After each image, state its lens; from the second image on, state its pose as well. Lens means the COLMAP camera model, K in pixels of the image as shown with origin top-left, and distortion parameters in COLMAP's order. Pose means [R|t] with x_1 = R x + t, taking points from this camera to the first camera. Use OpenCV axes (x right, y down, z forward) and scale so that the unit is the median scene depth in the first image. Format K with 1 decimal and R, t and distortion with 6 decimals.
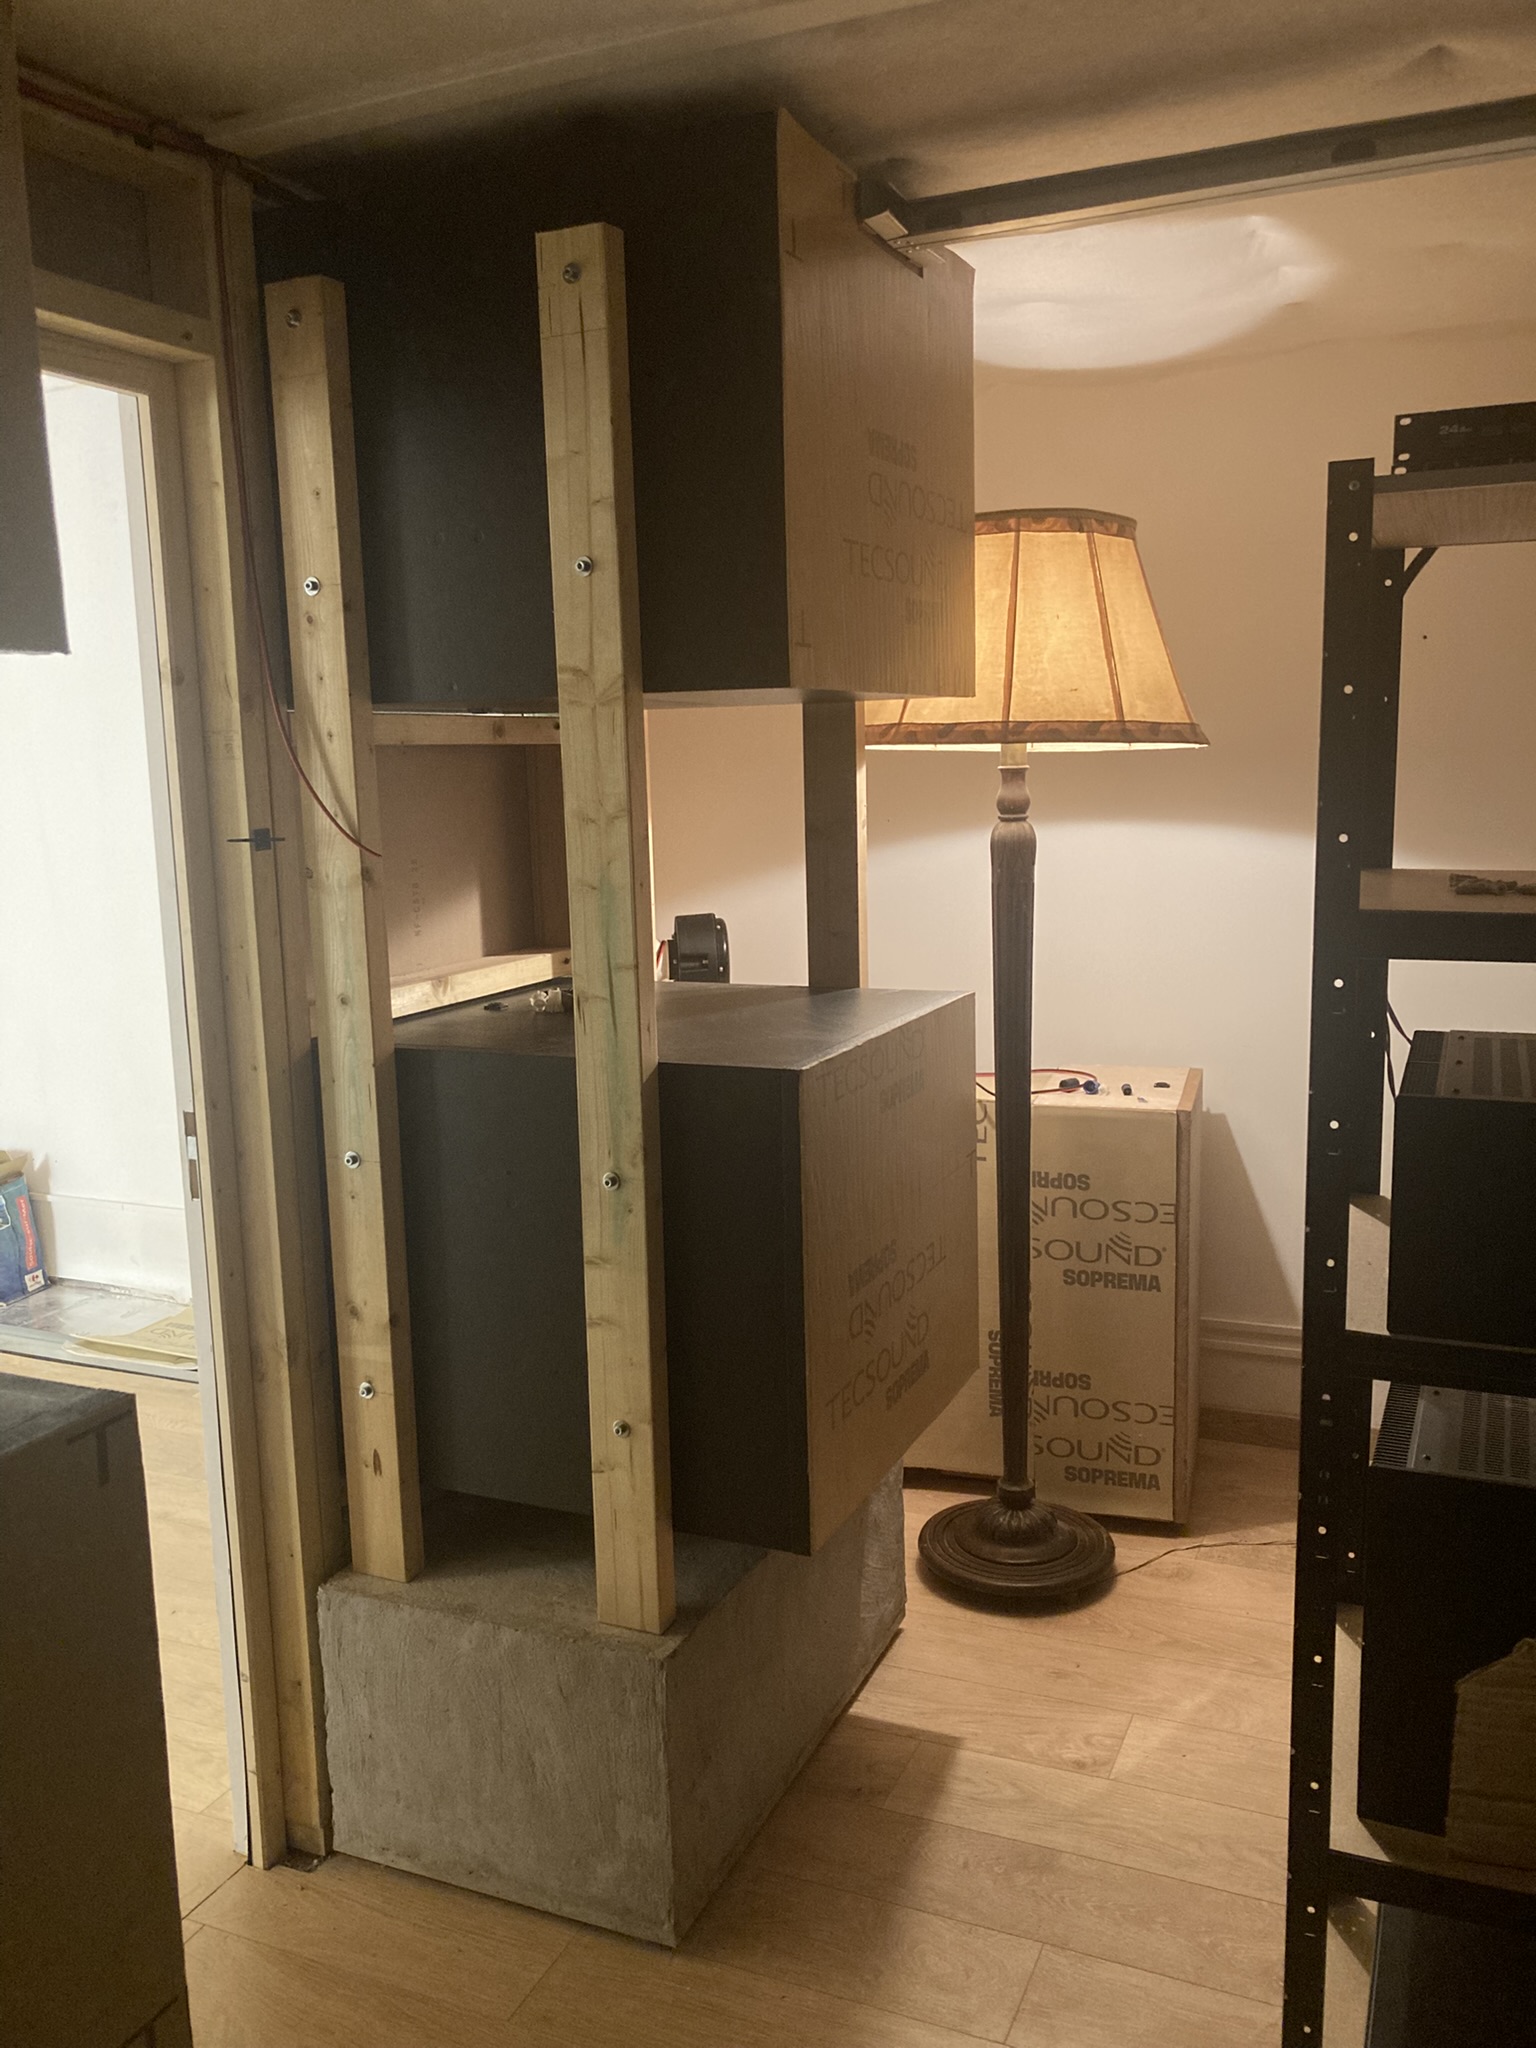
lens RADIAL K [[1674.7, 0, 775.1], [0, 1674.7, 1020.5], [0, 0, 1]] dist [-0.017108, 0.021175]
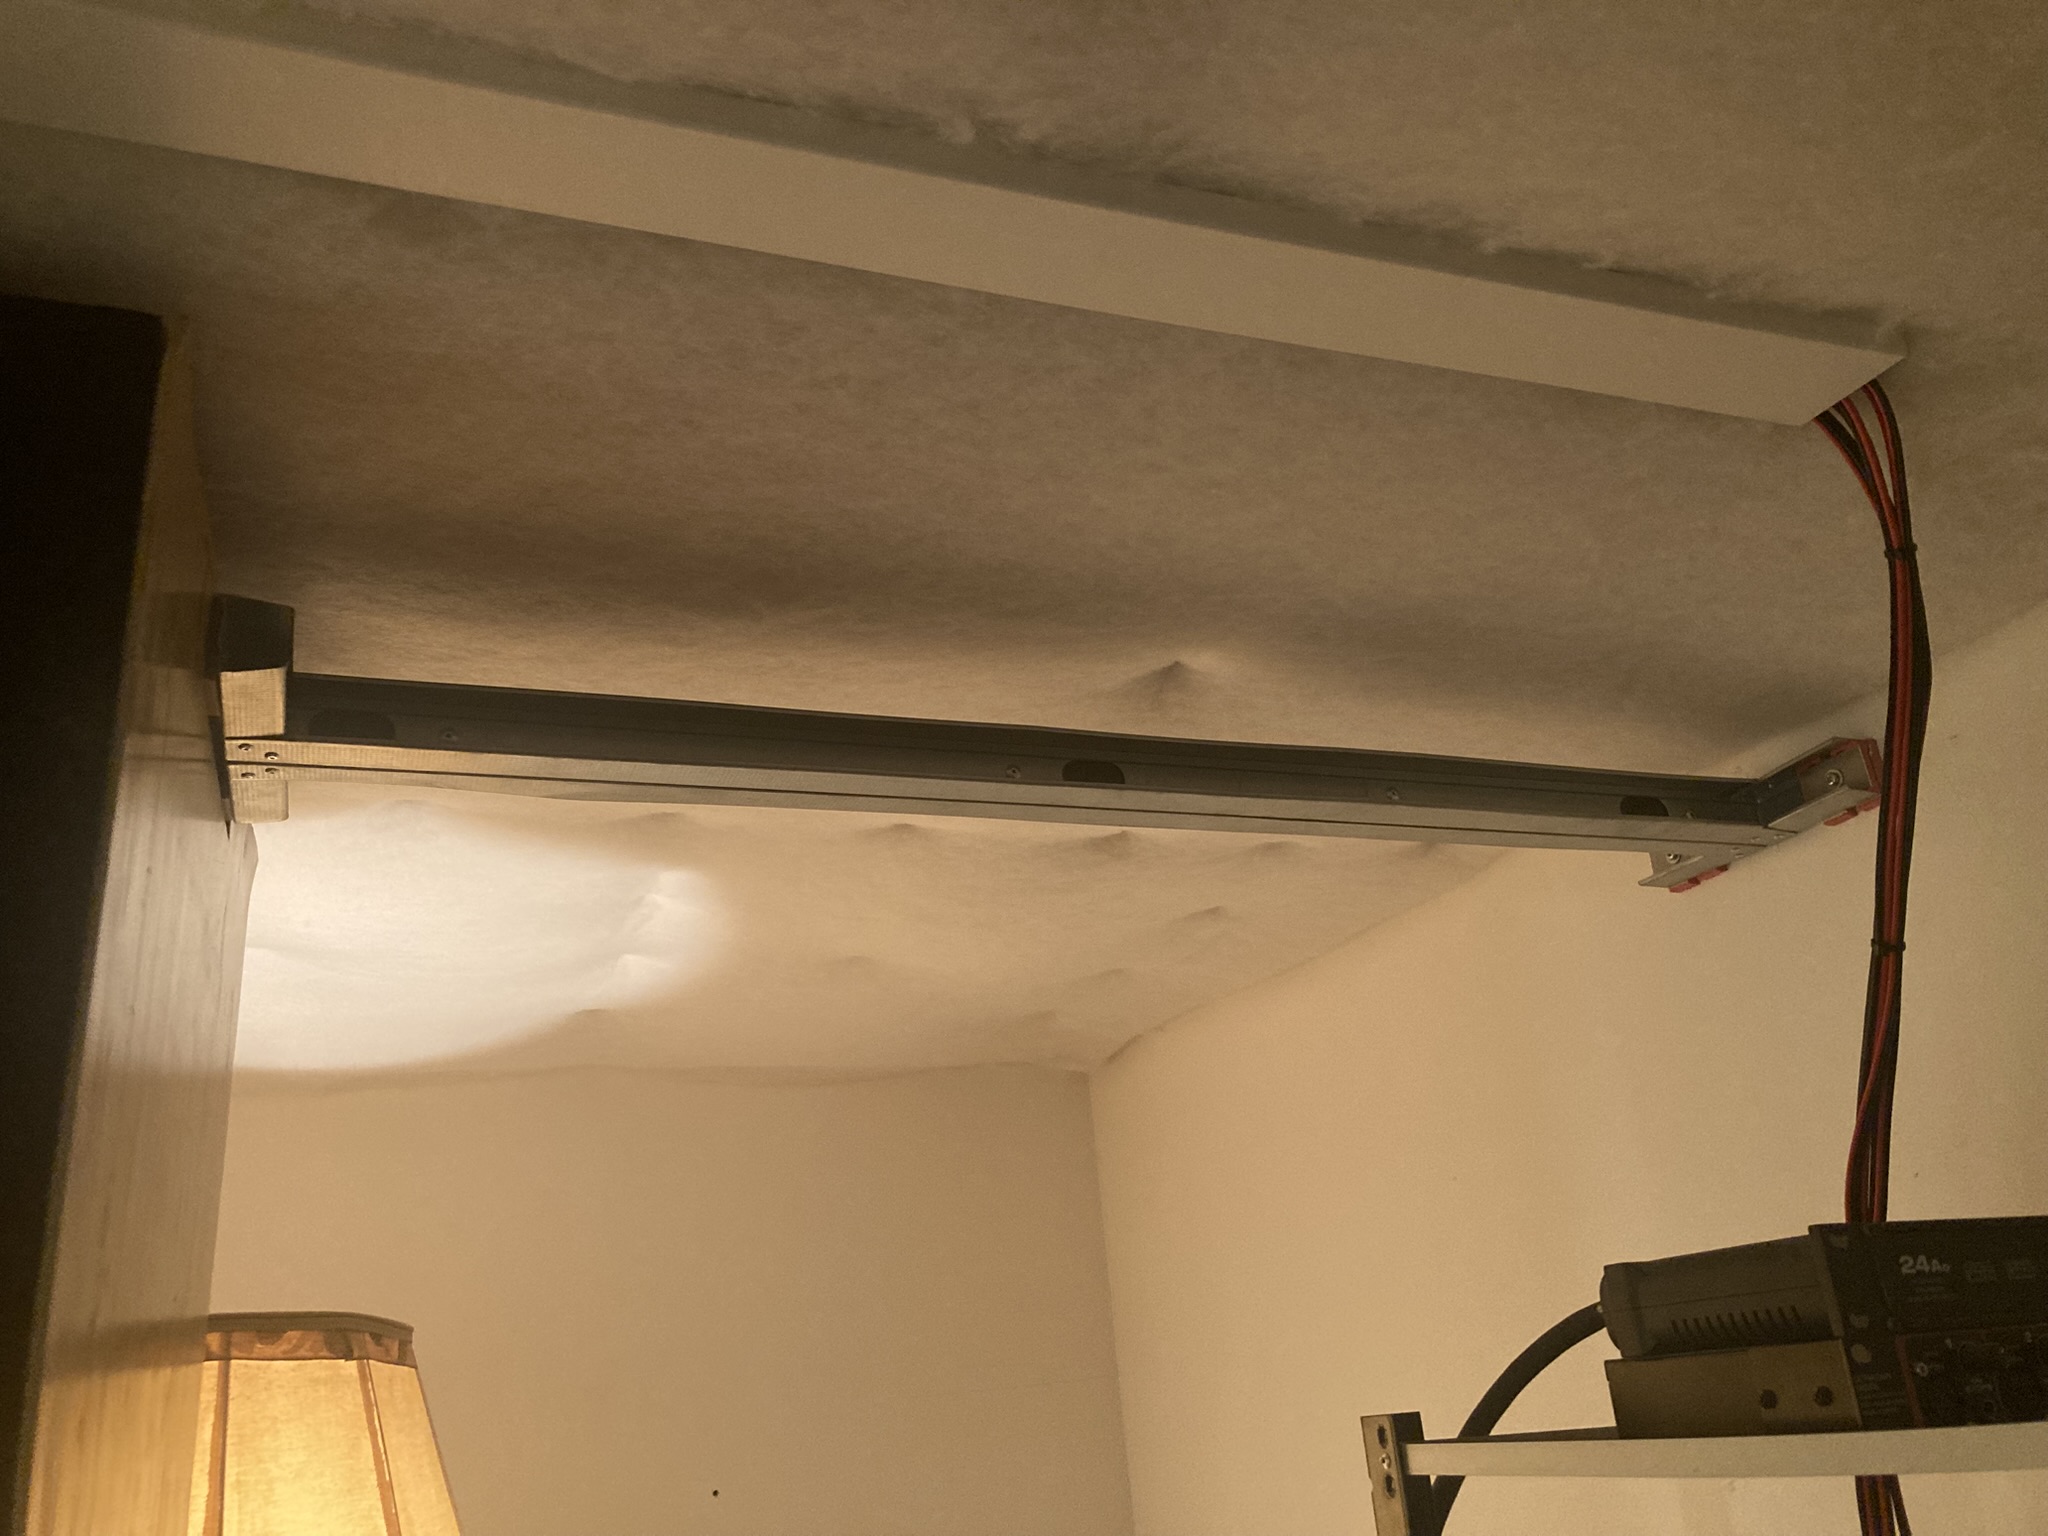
lens RADIAL K [[1674.7, 0, 1018.2], [0, 1674.7, 755.4], [0, 0, 1]] dist [-0.017108, 0.021175]
pose [[0.707576, 0.230759, 0.667897, -0.062319], [0.175269, 0.858330, -0.482235, -0.165203], [-0.684556, 0.458280, 0.566889, 0.471468]]
